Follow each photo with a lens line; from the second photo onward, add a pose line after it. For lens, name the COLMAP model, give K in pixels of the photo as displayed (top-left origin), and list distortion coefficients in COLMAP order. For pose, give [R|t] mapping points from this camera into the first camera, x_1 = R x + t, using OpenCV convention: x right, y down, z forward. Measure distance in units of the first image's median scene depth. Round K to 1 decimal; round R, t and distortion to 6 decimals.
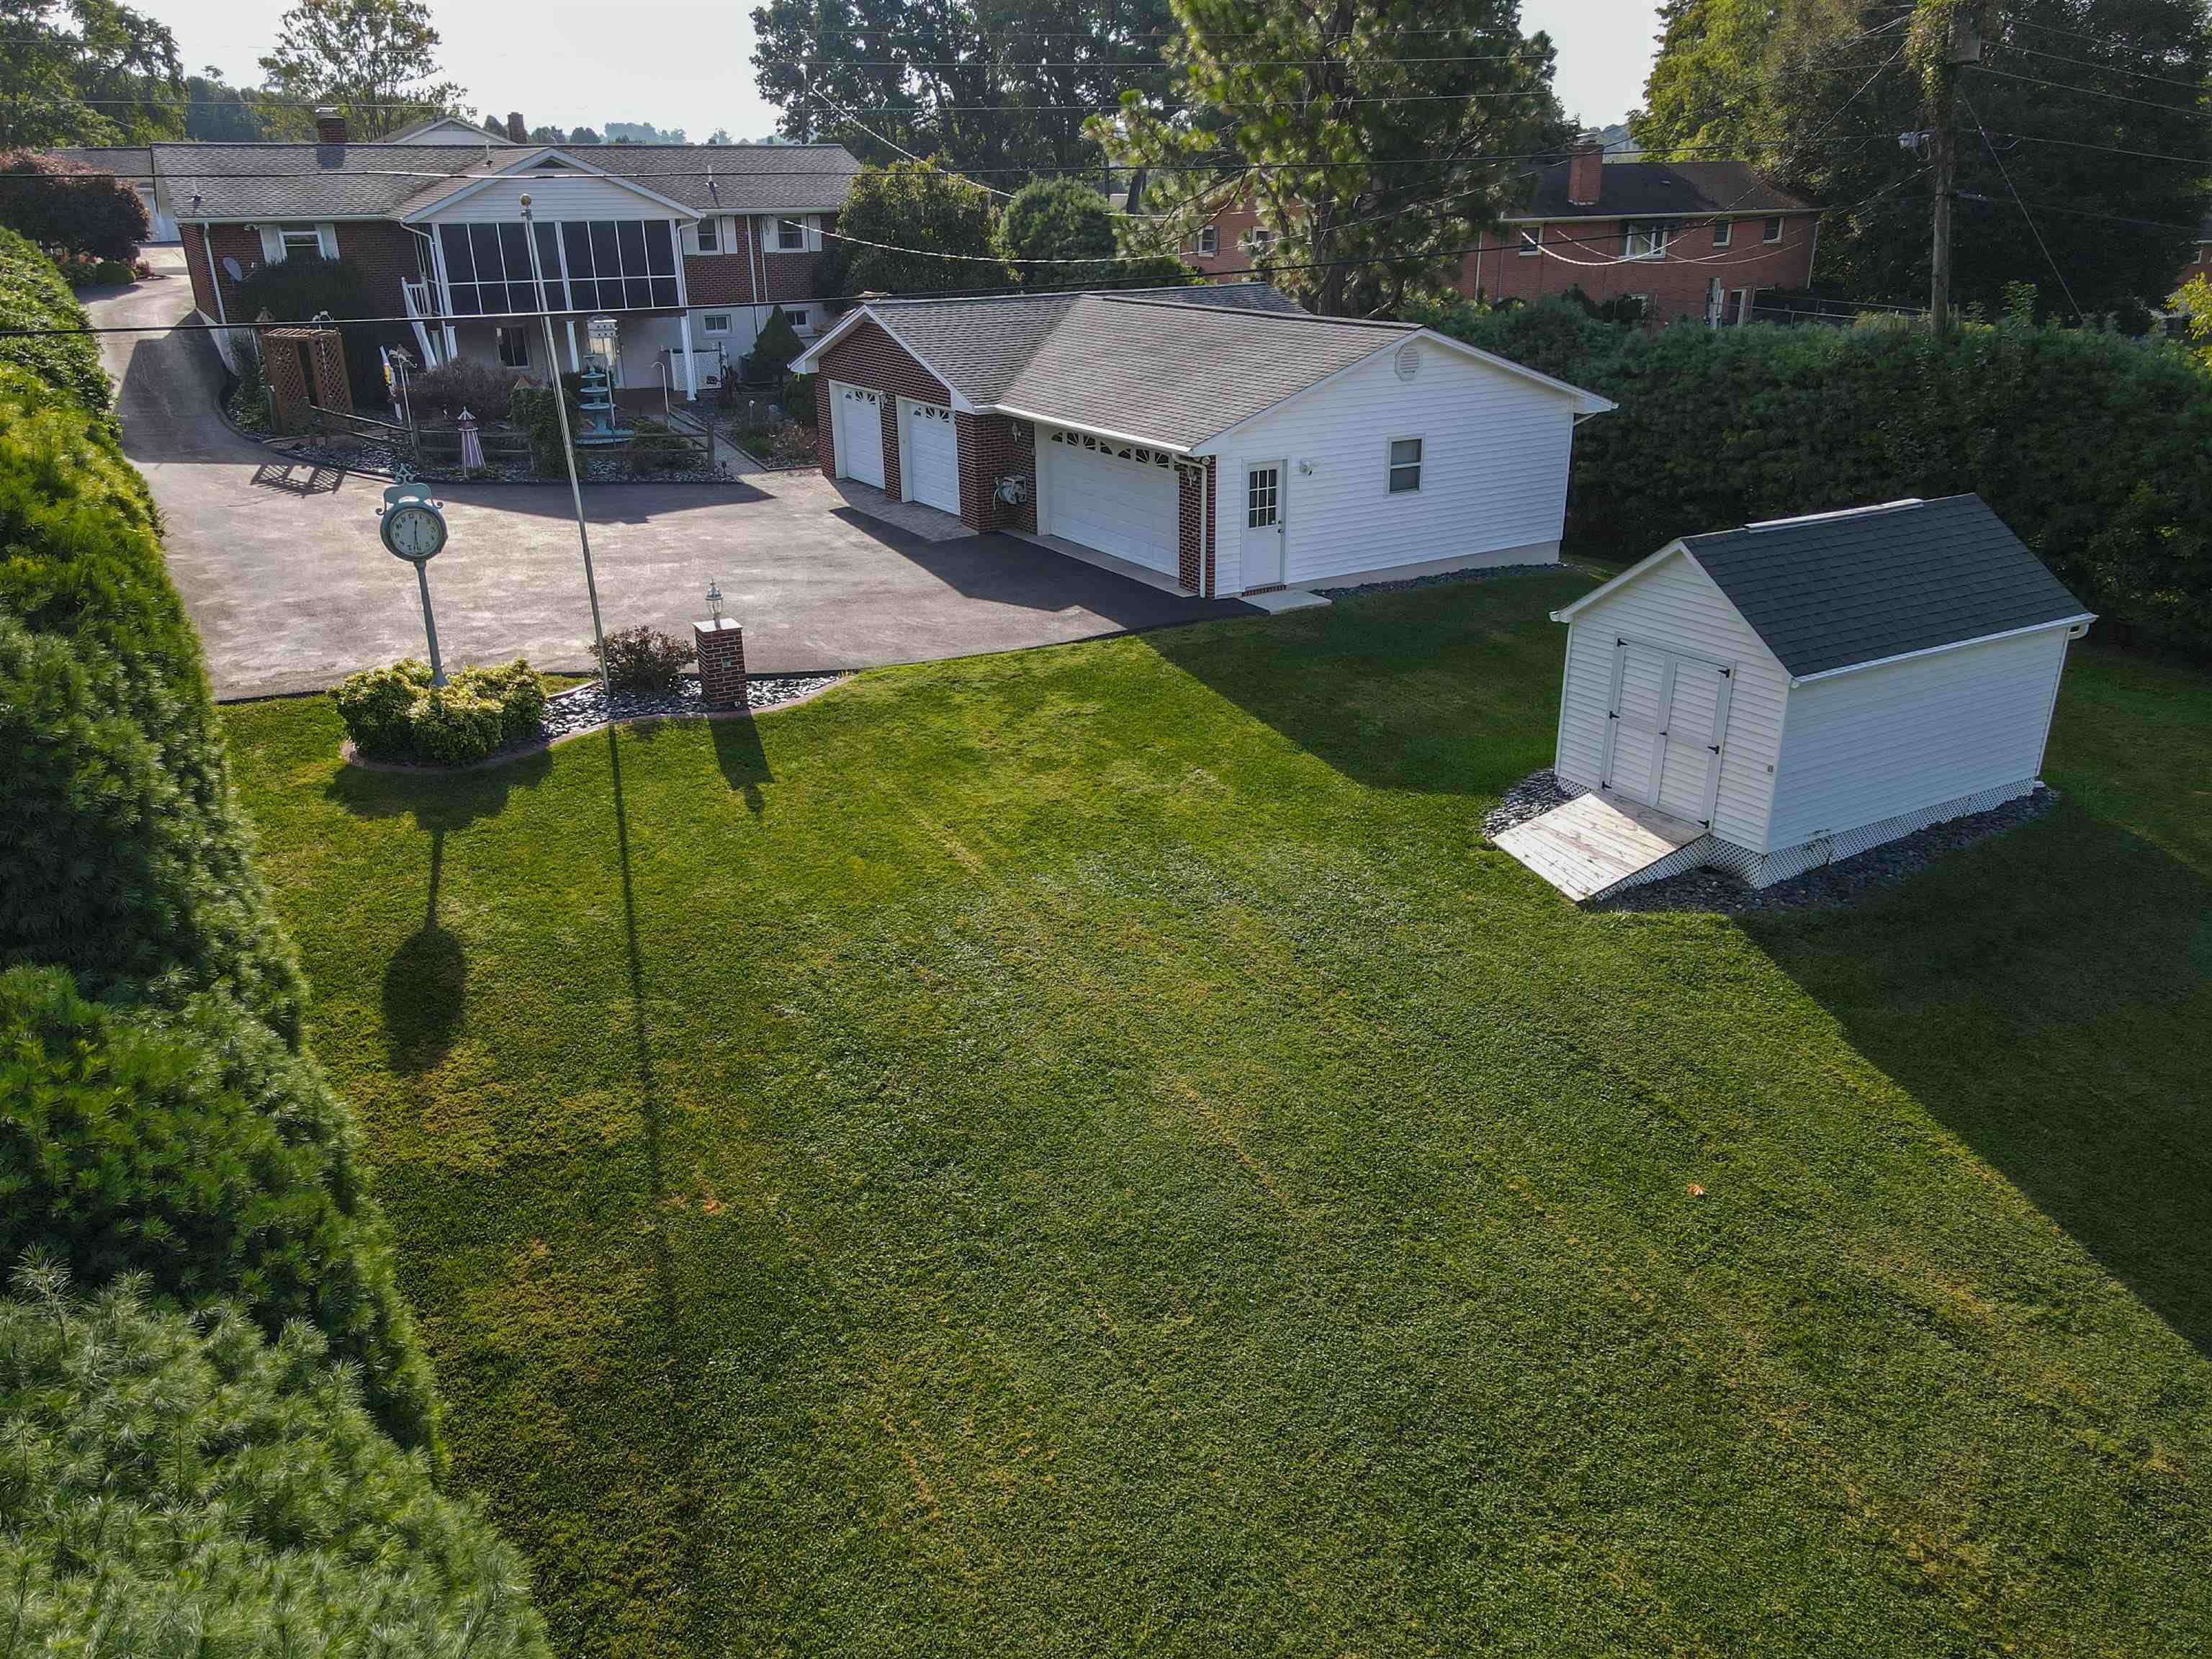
lens RADIAL K [[1607.6, 0, 1112.4], [0, 1607.6, 829.9], [0, 0, 1]] dist [0.014792, 0.003778]
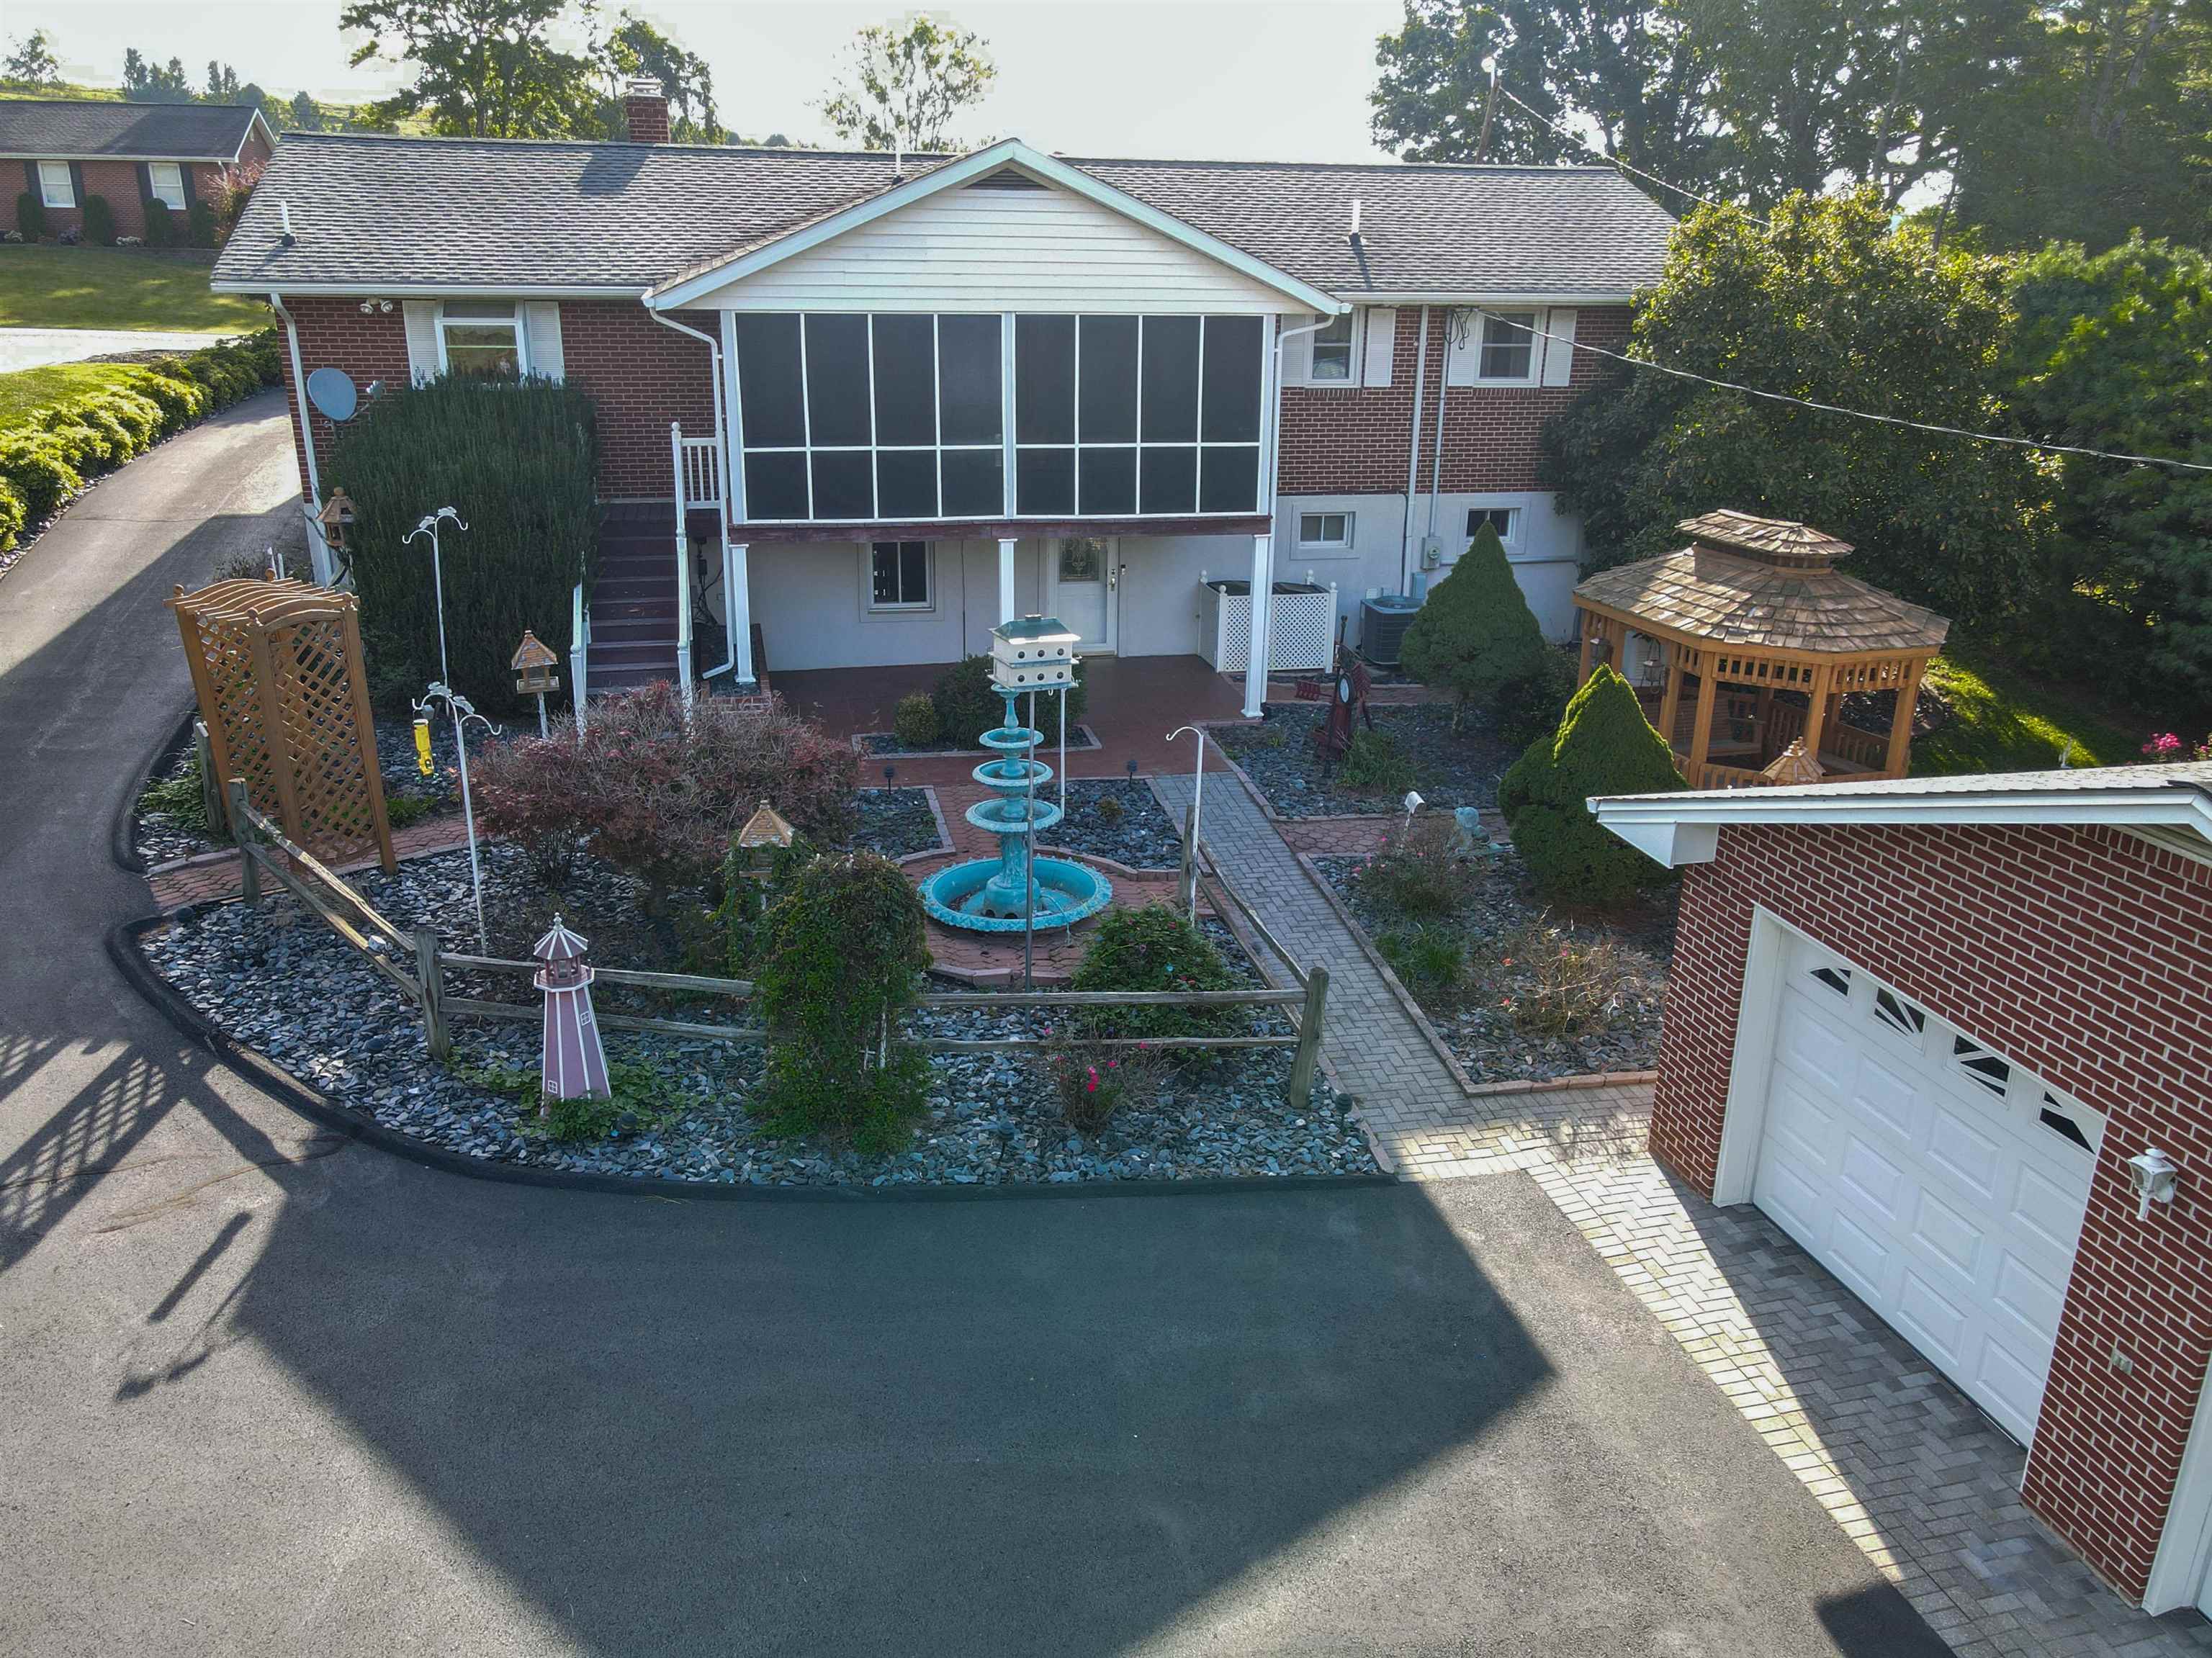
lens RADIAL K [[1680.3, 0, 1106.0], [0, 1680.3, 829.0], [0, 0, 1]] dist [-0.000068, 0.040279]
pose [[0.948136, 0.125498, -0.292041, -0.288347], [-0.140752, 0.989536, -0.031731, -0.386063], [0.285003, 0.071191, 0.955879, 0.988227]]
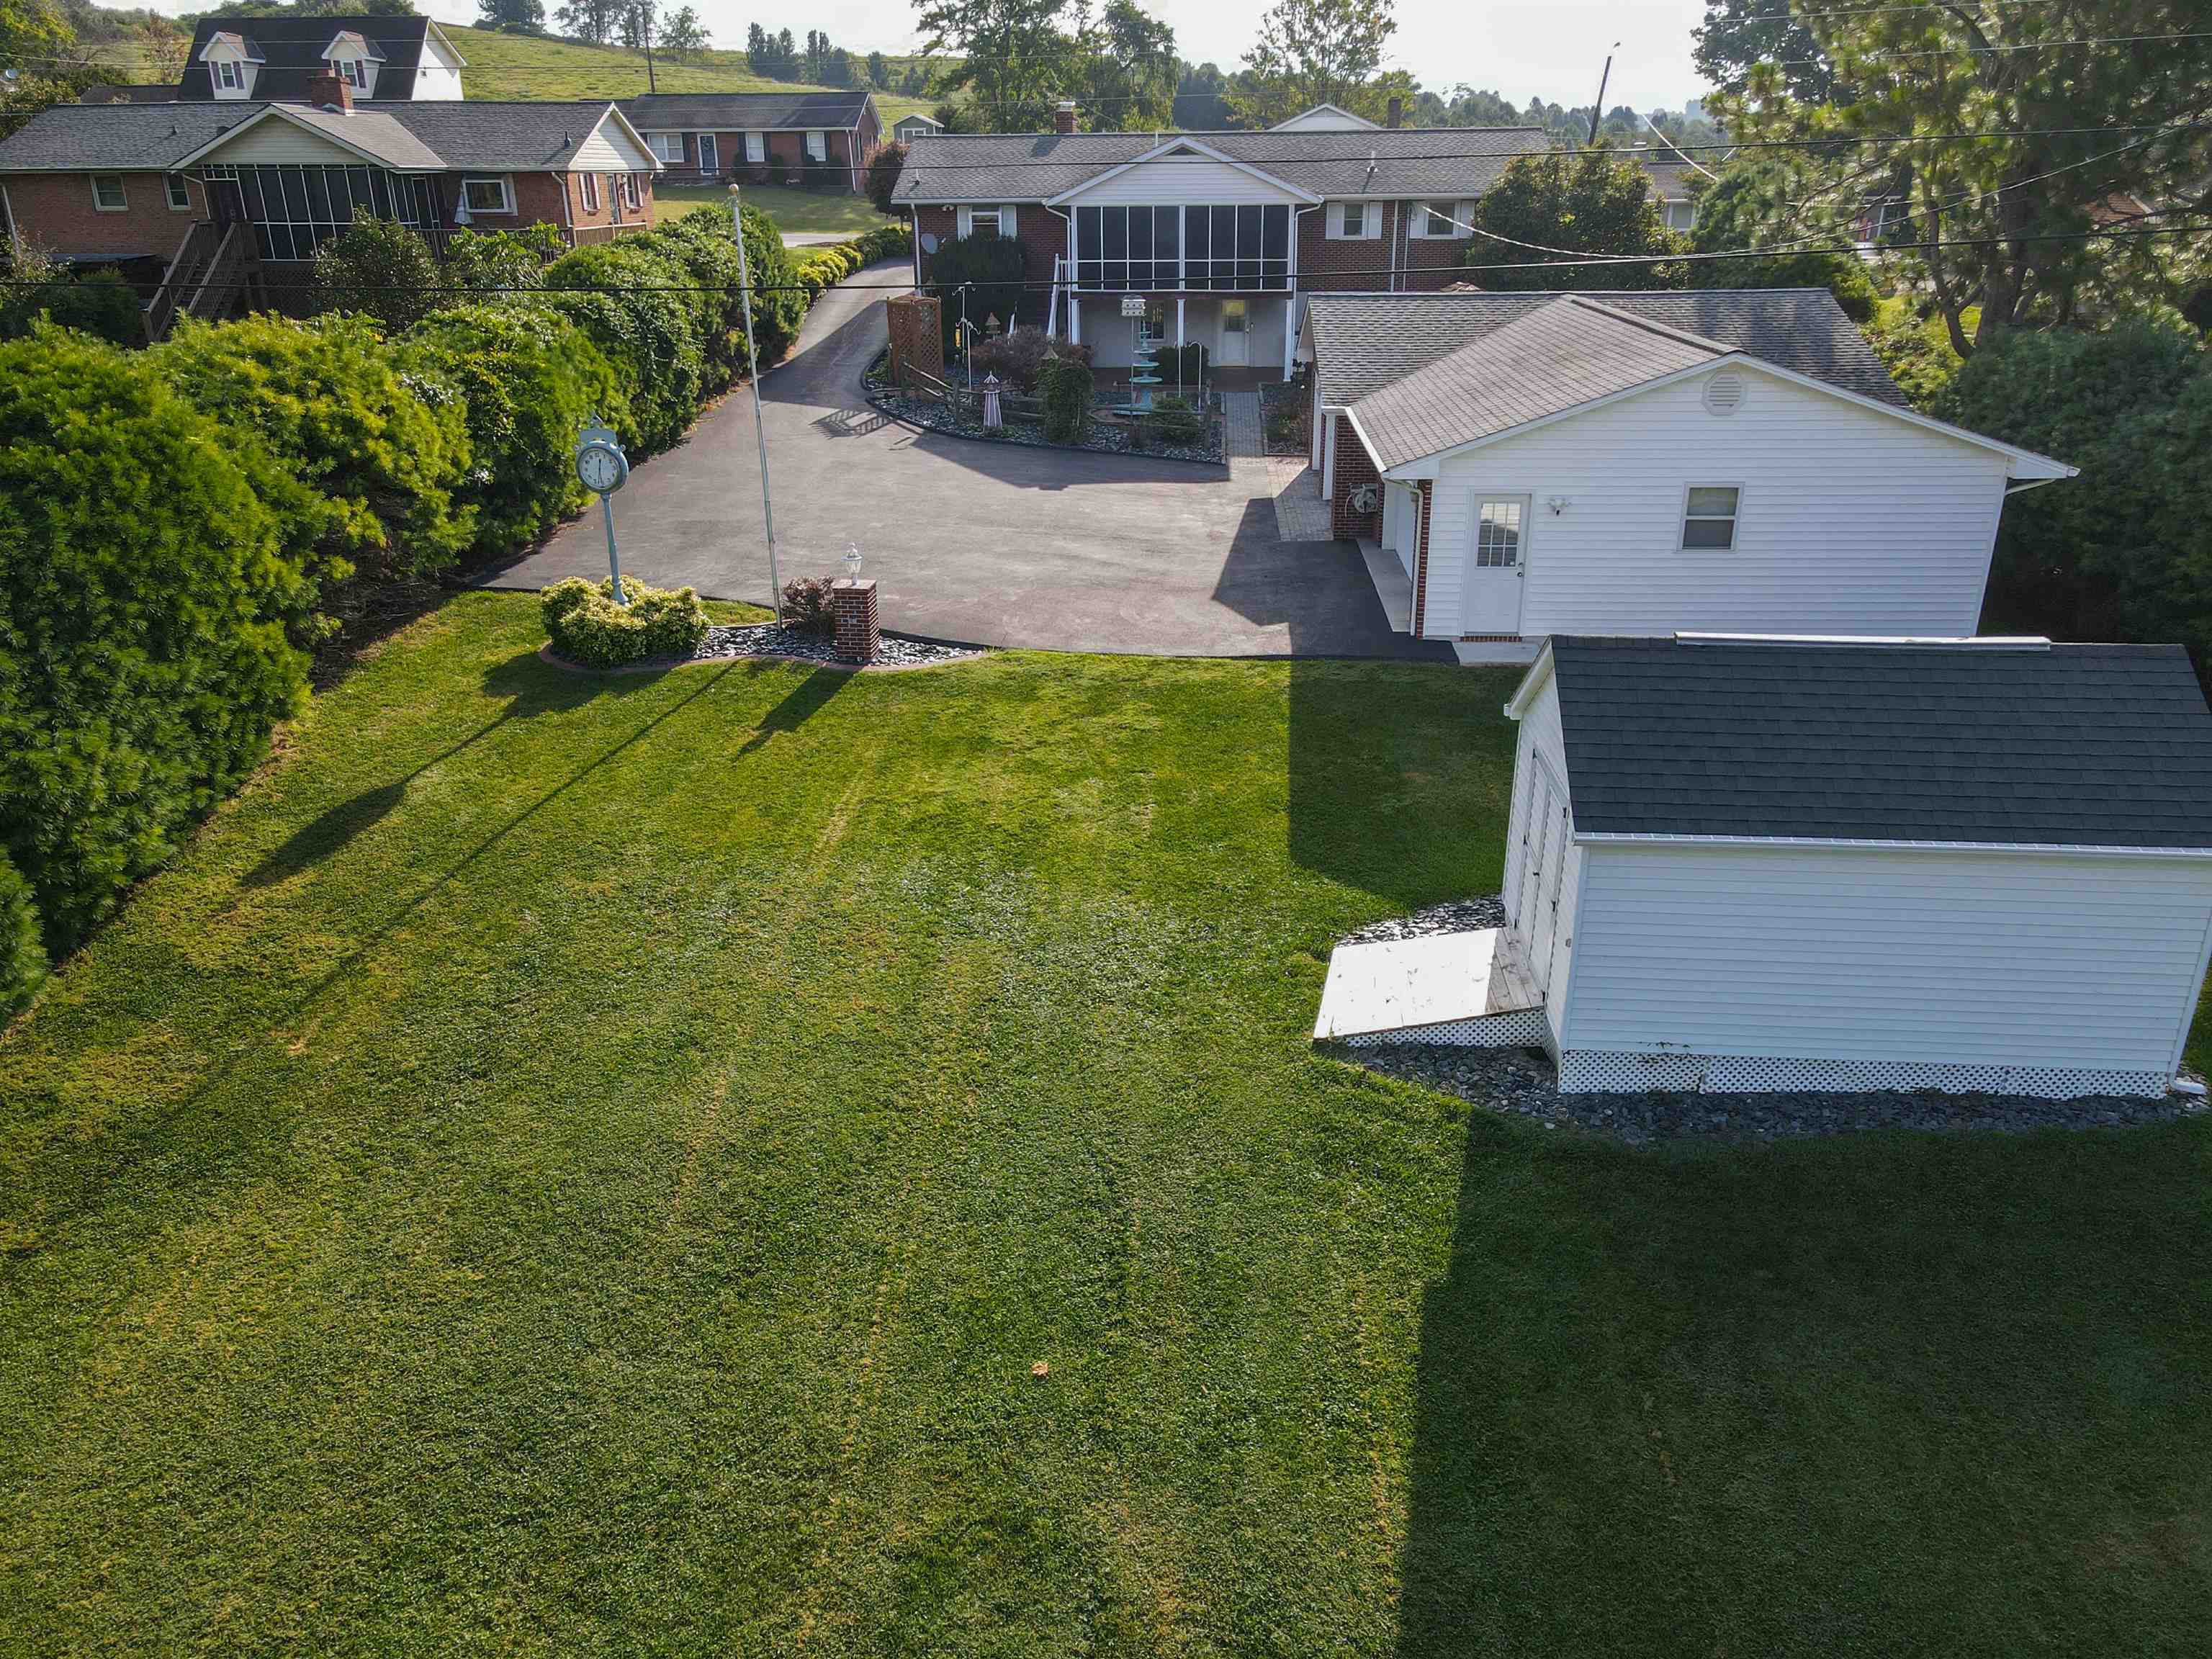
lens RADIAL K [[1607.6, 0, 1112.4], [0, 1607.6, 829.9], [0, 0, 1]] dist [0.014792, 0.003778]
pose [[0.825838, 0.217990, -0.520069, 0.432004], [-0.211771, 0.974645, 0.072249, -0.070530], [0.522632, 0.050470, 0.851063, 0.153075]]
